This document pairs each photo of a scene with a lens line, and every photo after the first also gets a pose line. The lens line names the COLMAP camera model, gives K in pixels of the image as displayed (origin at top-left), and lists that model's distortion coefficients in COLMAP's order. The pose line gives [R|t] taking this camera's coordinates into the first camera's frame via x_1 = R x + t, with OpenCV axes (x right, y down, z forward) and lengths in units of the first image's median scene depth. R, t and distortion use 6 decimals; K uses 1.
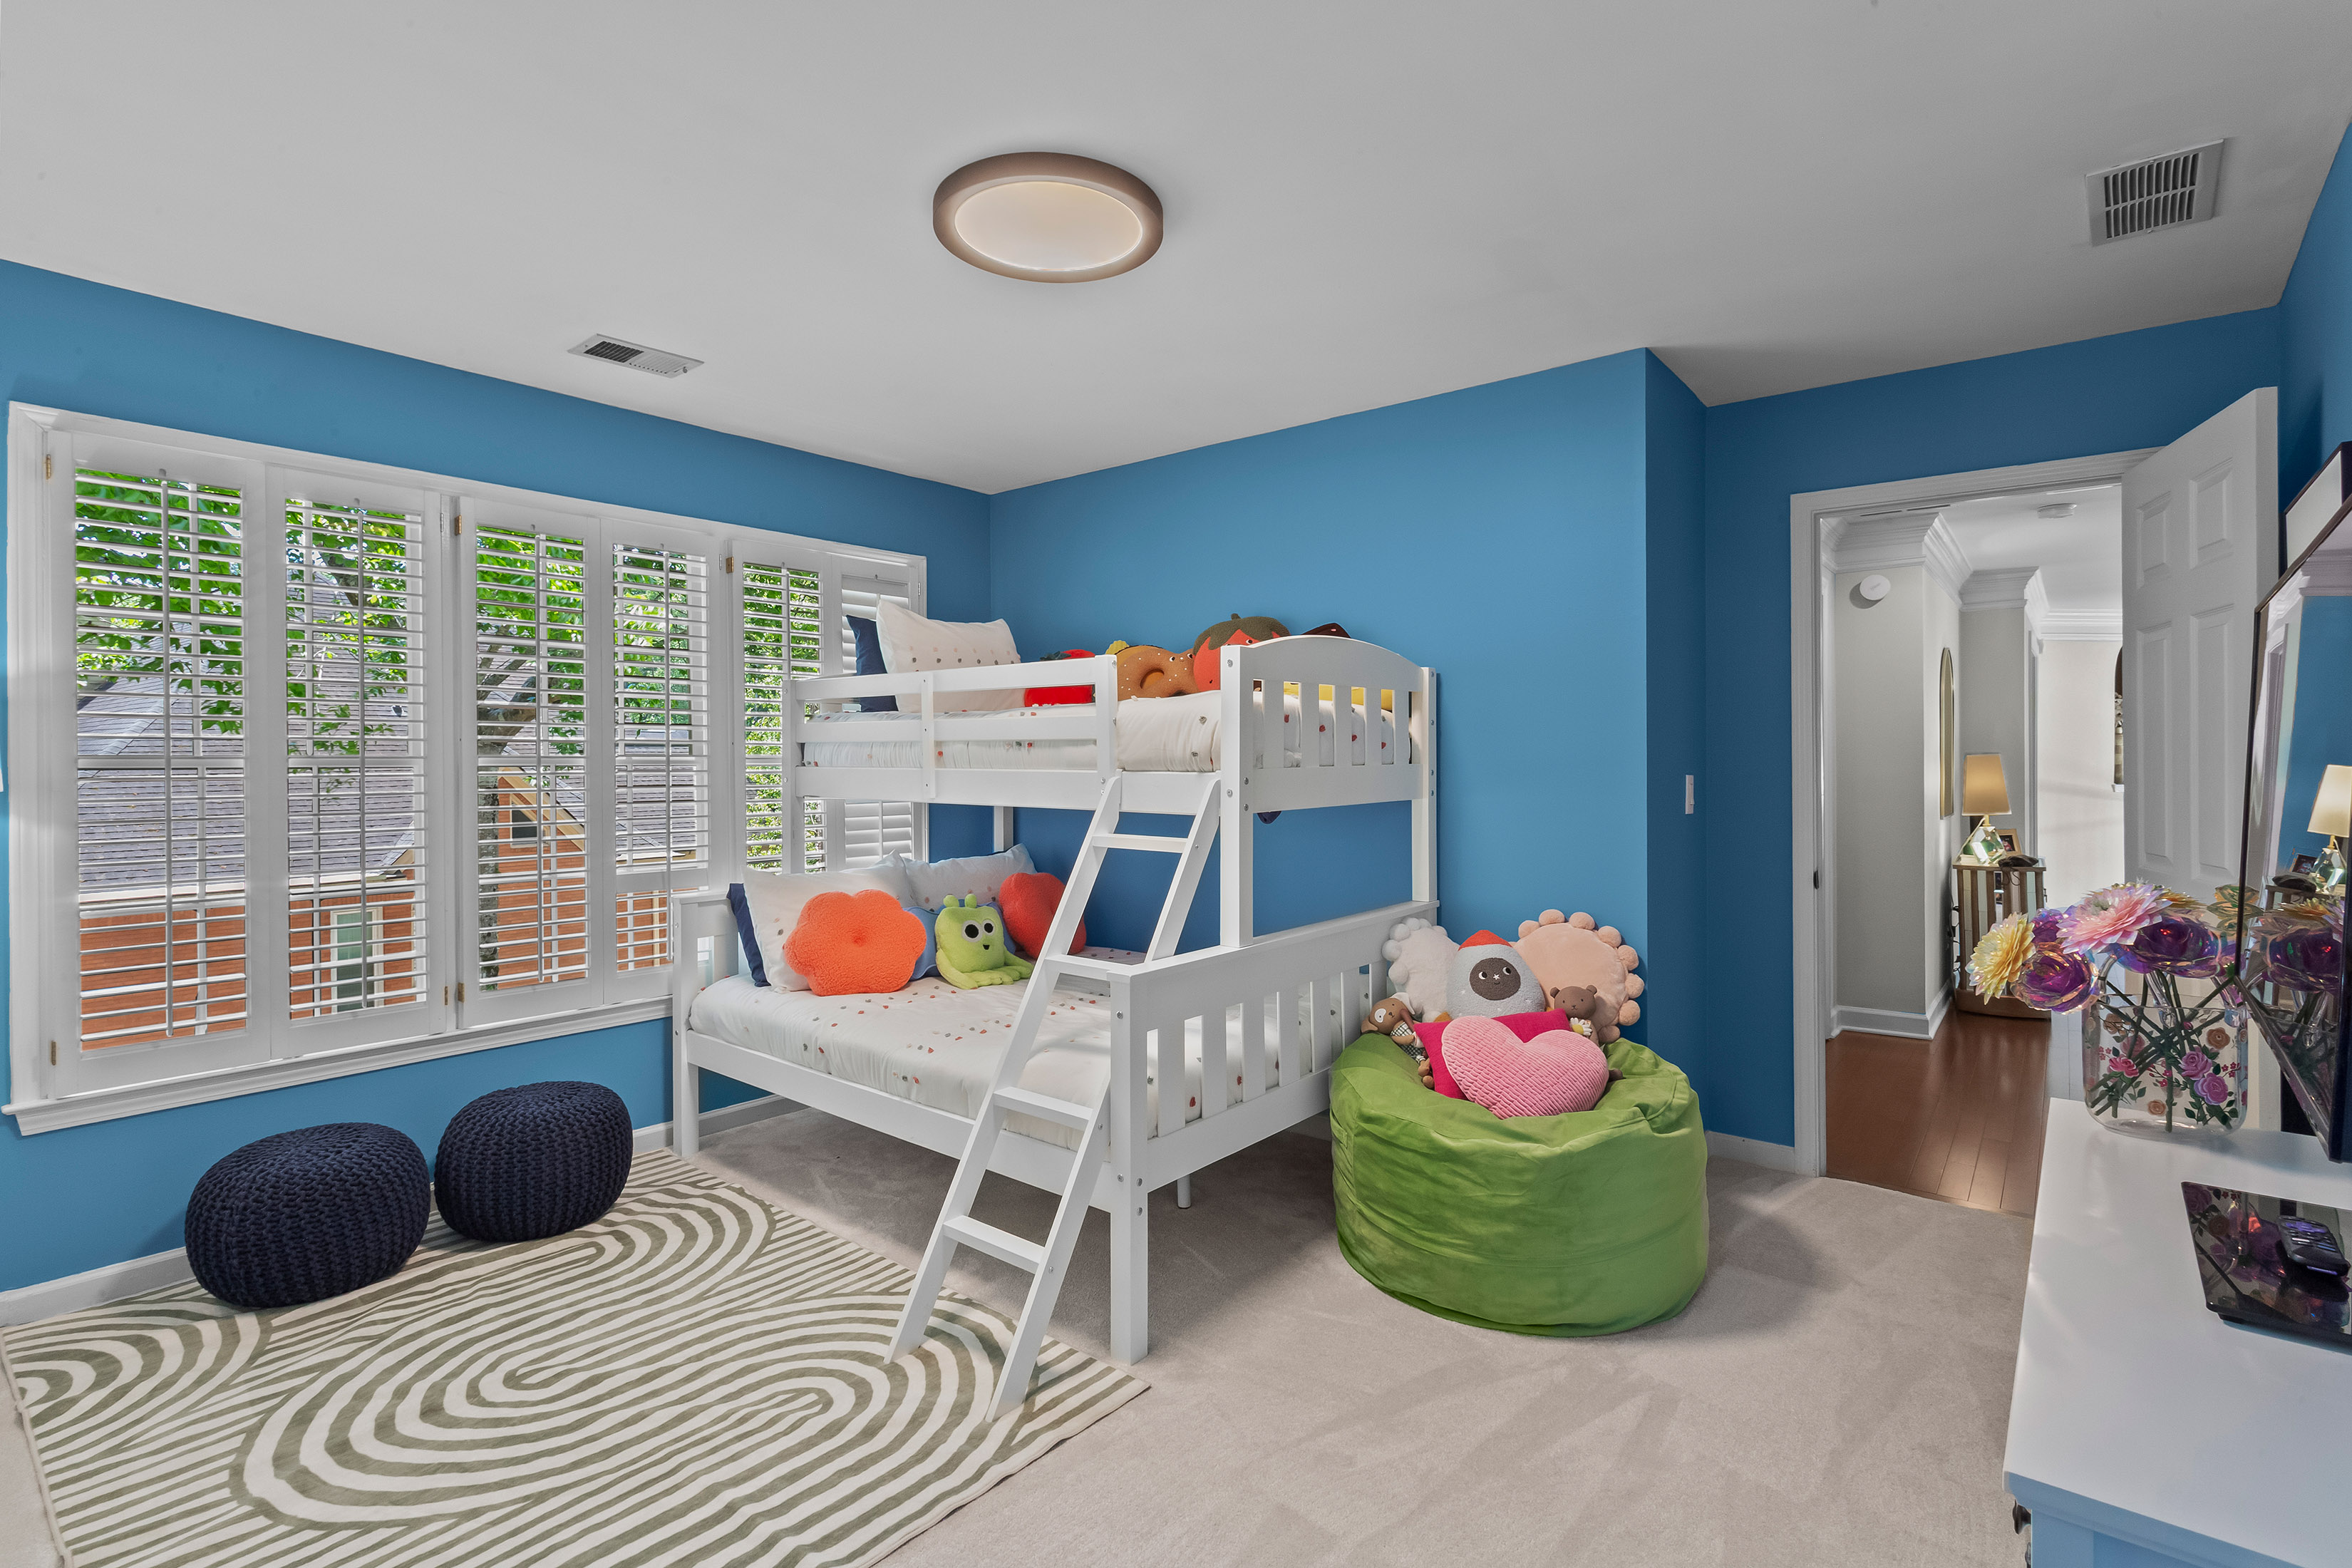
lens RADIAL K [[1130.9, 0, 1160.0], [0, 1130.9, 768.2], [0, 0, 1]] dist [-0.002073, 0.003095]
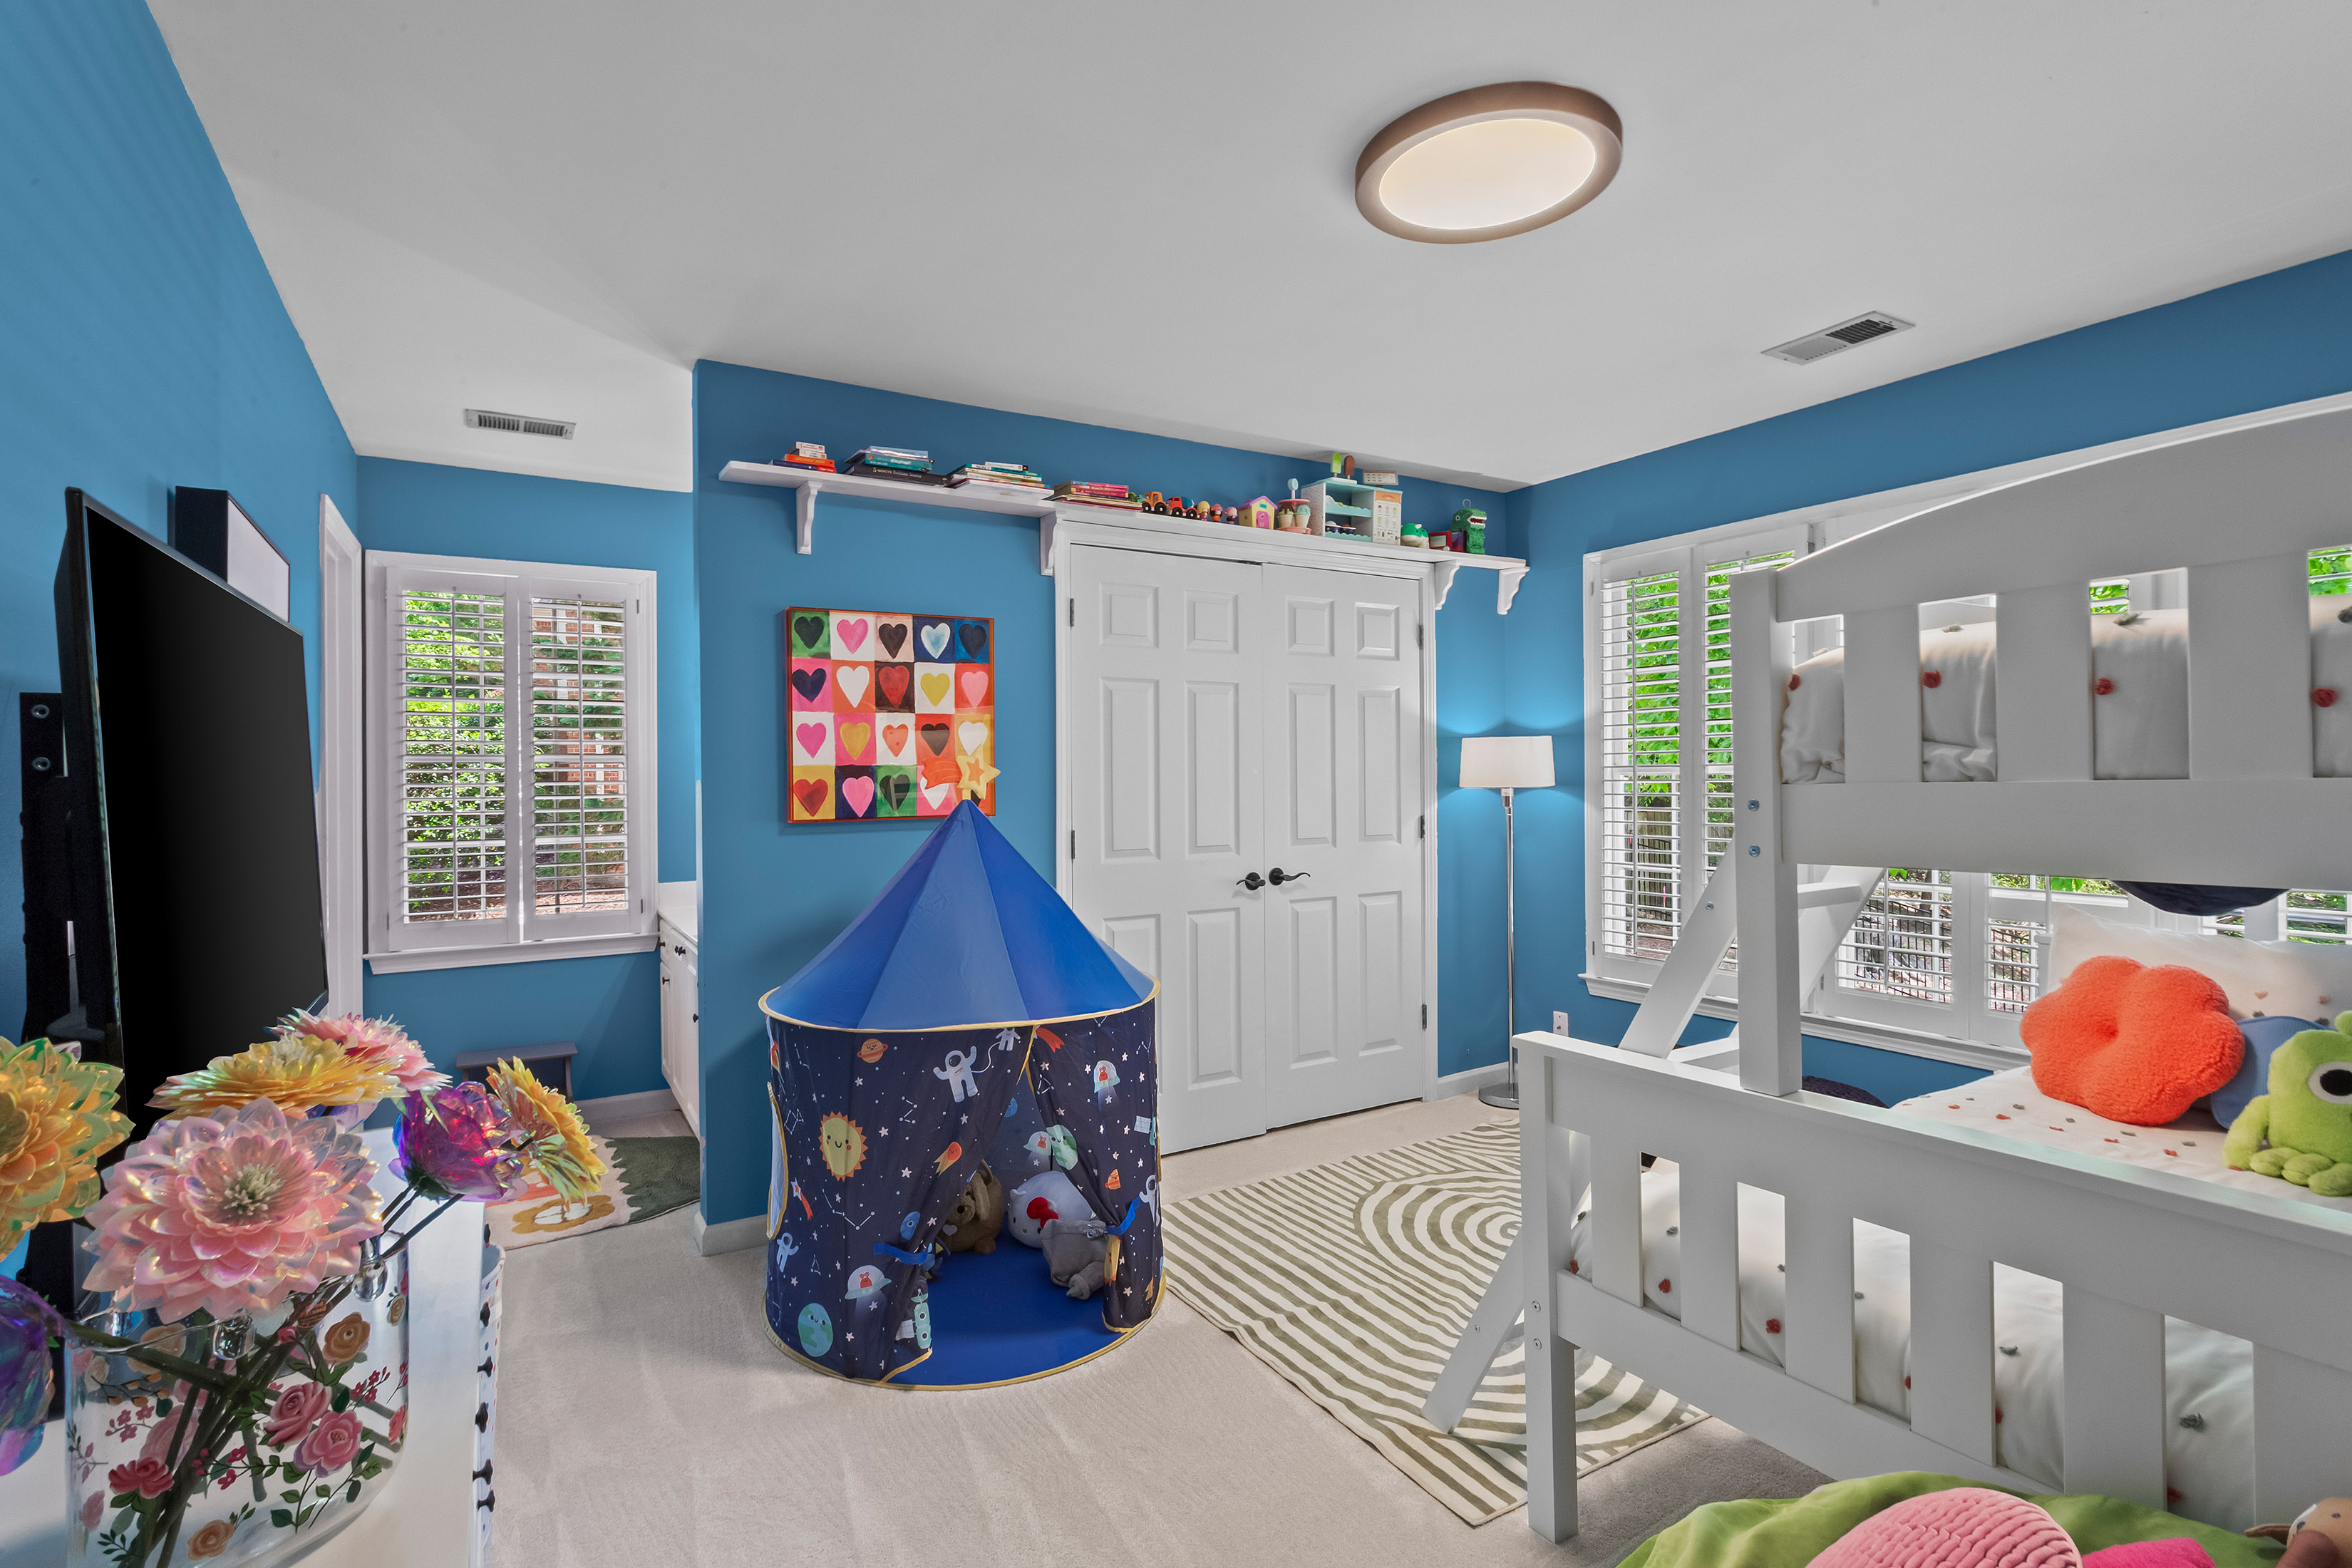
lens RADIAL K [[1130.9, 0, 1165.0], [0, 1130.9, 782.7], [0, 0, 1]] dist [-0.002073, 0.003095]
pose [[-0.352730, 0.009853, -0.935673, 0.920514], [0.013083, 0.999899, 0.005598, -0.007197], [0.935634, -0.010267, -0.352823, 1.188611]]
